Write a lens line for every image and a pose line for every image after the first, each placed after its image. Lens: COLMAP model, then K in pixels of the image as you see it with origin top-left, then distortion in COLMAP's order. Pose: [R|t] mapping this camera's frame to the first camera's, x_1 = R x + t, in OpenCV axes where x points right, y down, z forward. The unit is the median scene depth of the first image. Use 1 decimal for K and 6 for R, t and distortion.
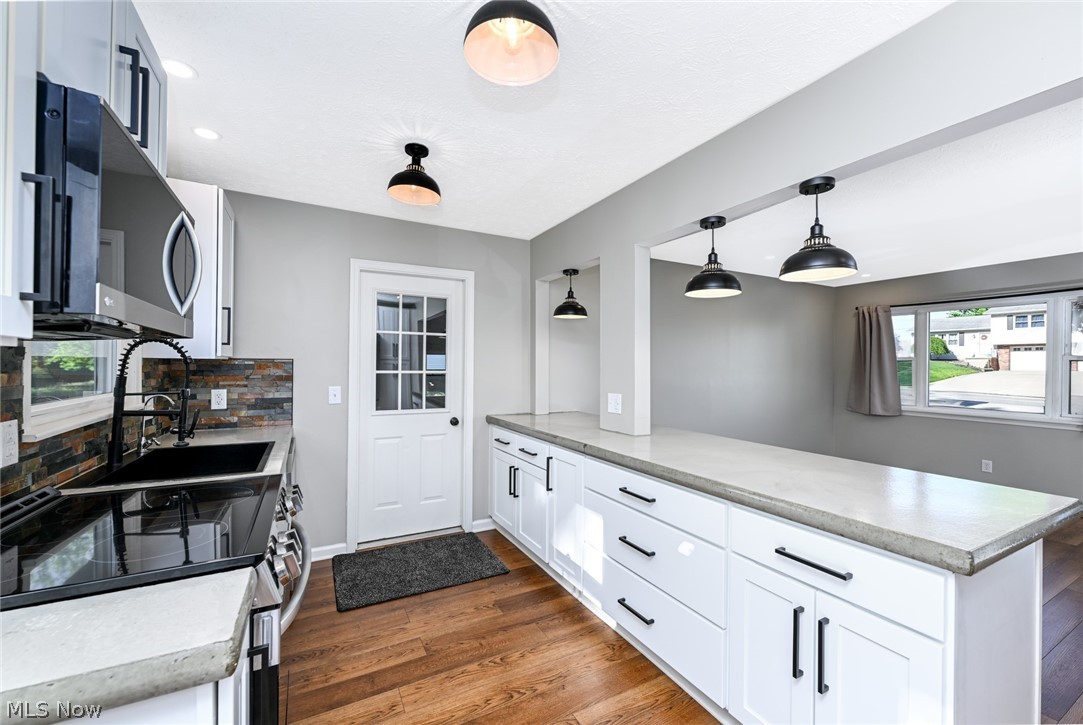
lens RADIAL K [[435.3, 0, 547.7], [0, 435.3, 362.0], [0, 0, 1]] dist [0.001483, -0.000422]
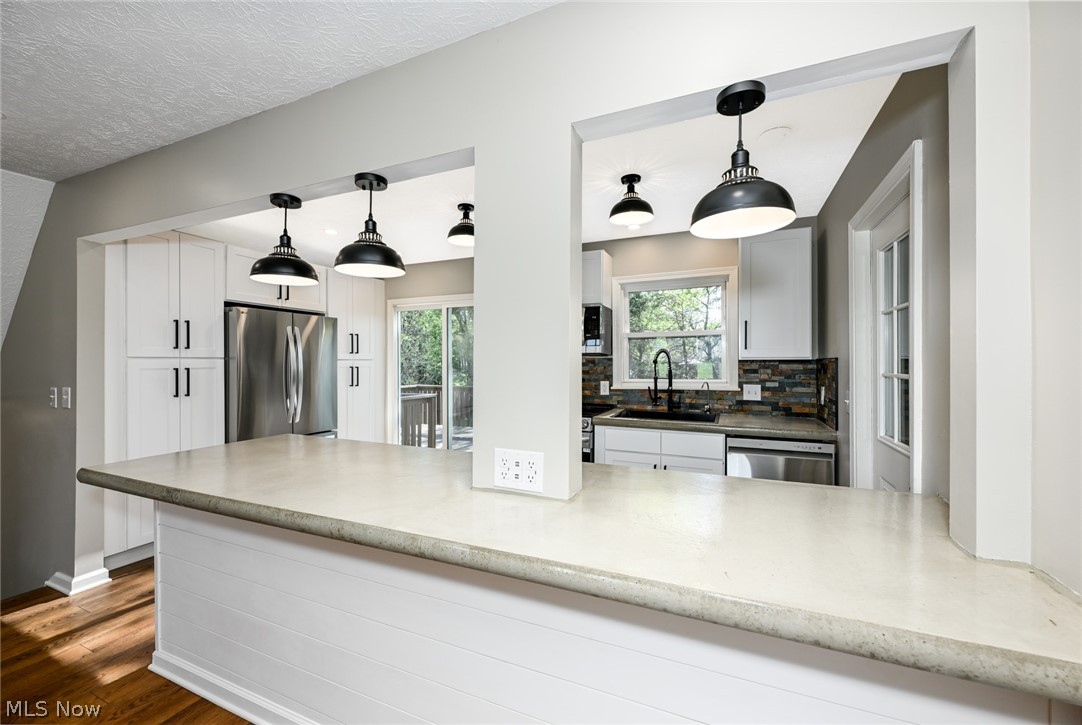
lens RADIAL K [[434.9, 0, 543.8], [0, 434.9, 361.9], [0, 0, 1]] dist [0.001483, -0.000422]
pose [[-0.796044, -0.007609, -0.605190, 0.482329], [-0.000047, 0.999922, -0.012510, 0.013656], [0.605238, -0.009930, -0.795982, 1.449088]]
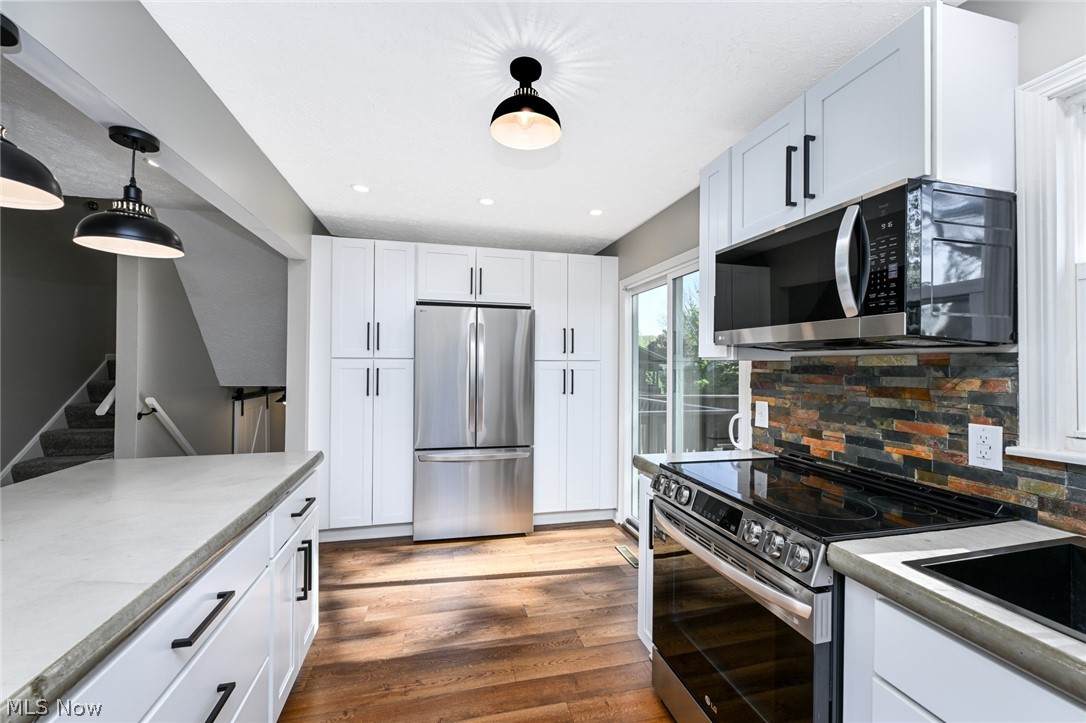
lens RADIAL K [[436.5, 0, 539.0], [0, 436.5, 362.8], [0, 0, 1]] dist [0.001483, -0.000422]
pose [[-0.963196, -0.011623, 0.268550, -0.211384], [-0.014802, 0.999842, -0.009817, 0.005332], [-0.268393, -0.013430, -0.963216, 1.000850]]
